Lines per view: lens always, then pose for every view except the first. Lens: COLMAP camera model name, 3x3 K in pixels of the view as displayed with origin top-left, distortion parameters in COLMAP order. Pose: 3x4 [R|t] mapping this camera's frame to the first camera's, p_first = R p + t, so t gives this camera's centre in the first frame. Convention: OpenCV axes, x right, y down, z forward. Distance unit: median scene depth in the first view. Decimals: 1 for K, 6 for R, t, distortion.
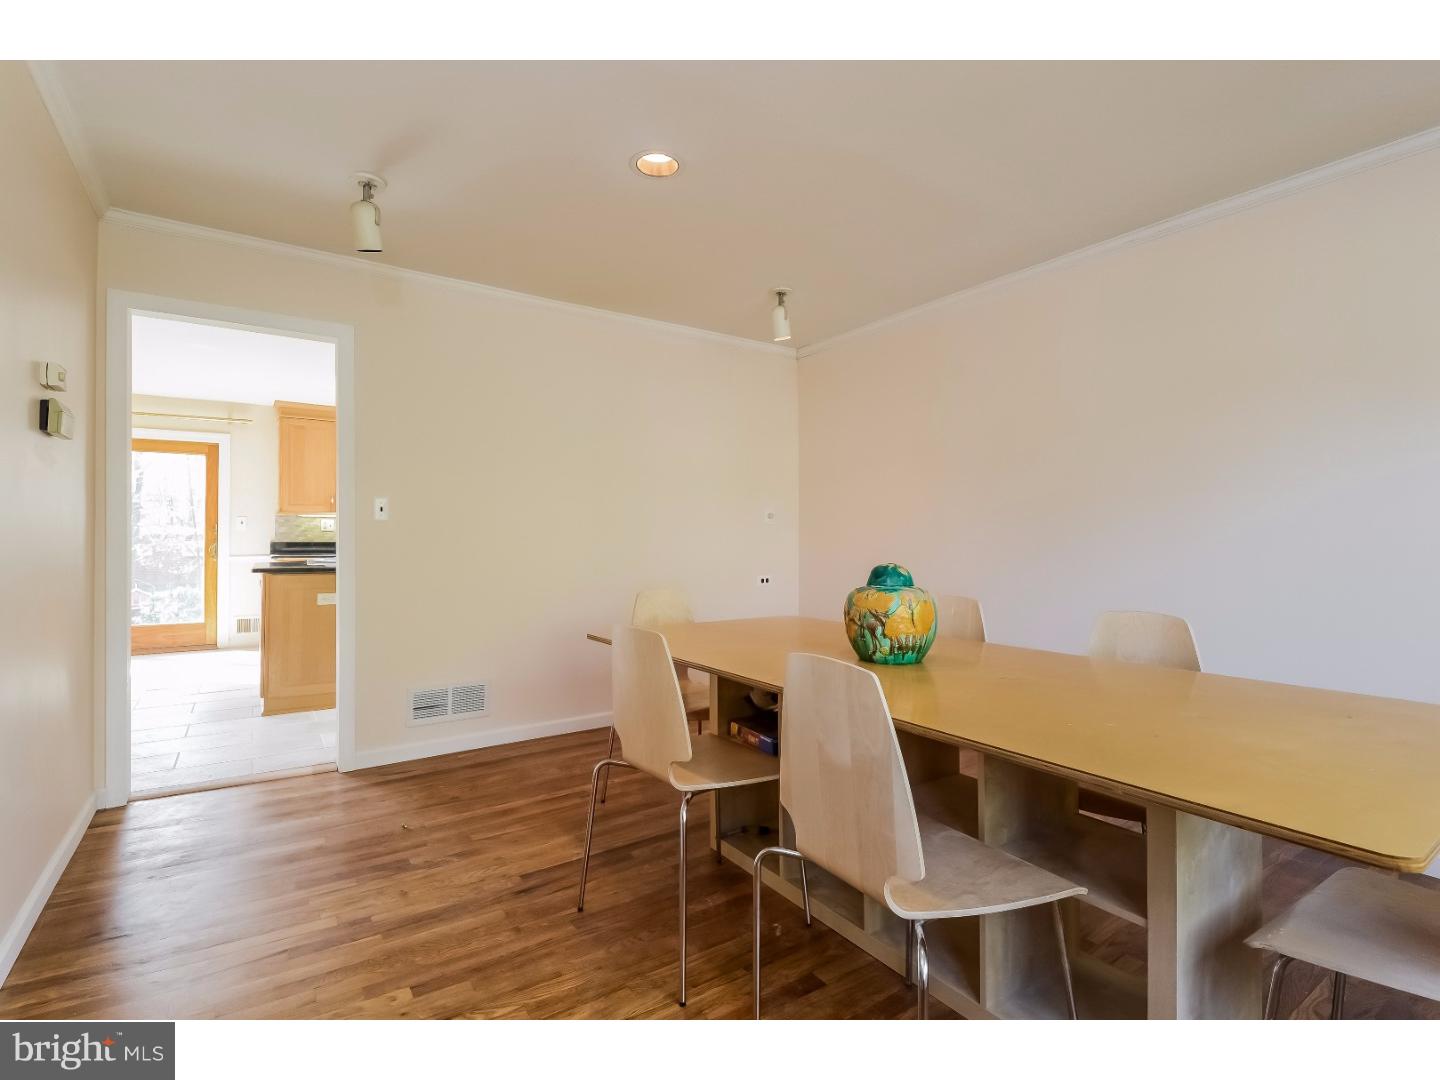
lens RADIAL K [[660.4, 0, 722.0], [0, 660.4, 533.2], [0, 0, 1]] dist [0.024765, -0.004326]
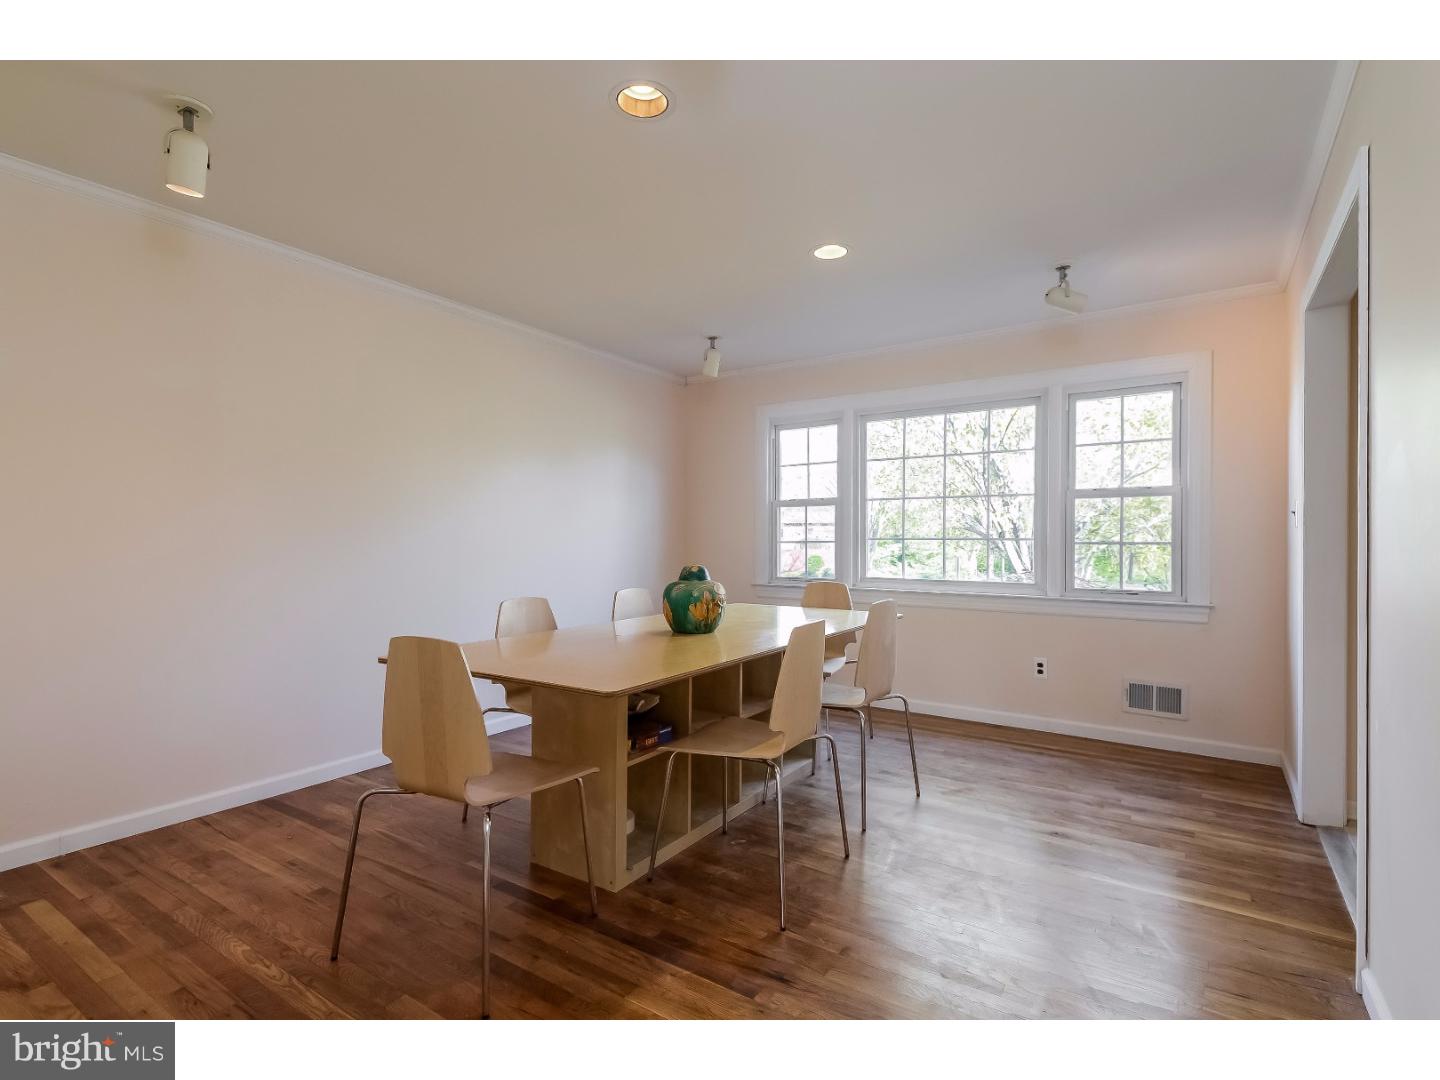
lens RADIAL K [[660.4, 0, 716.7], [0, 660.4, 545.6], [0, 0, 1]] dist [0.024765, -0.004326]
pose [[-0.325096, -0.006371, 0.945660, -1.010550], [0.001824, 0.999971, 0.007364, -0.000868], [-0.945679, 0.004119, -0.325075, 1.296046]]
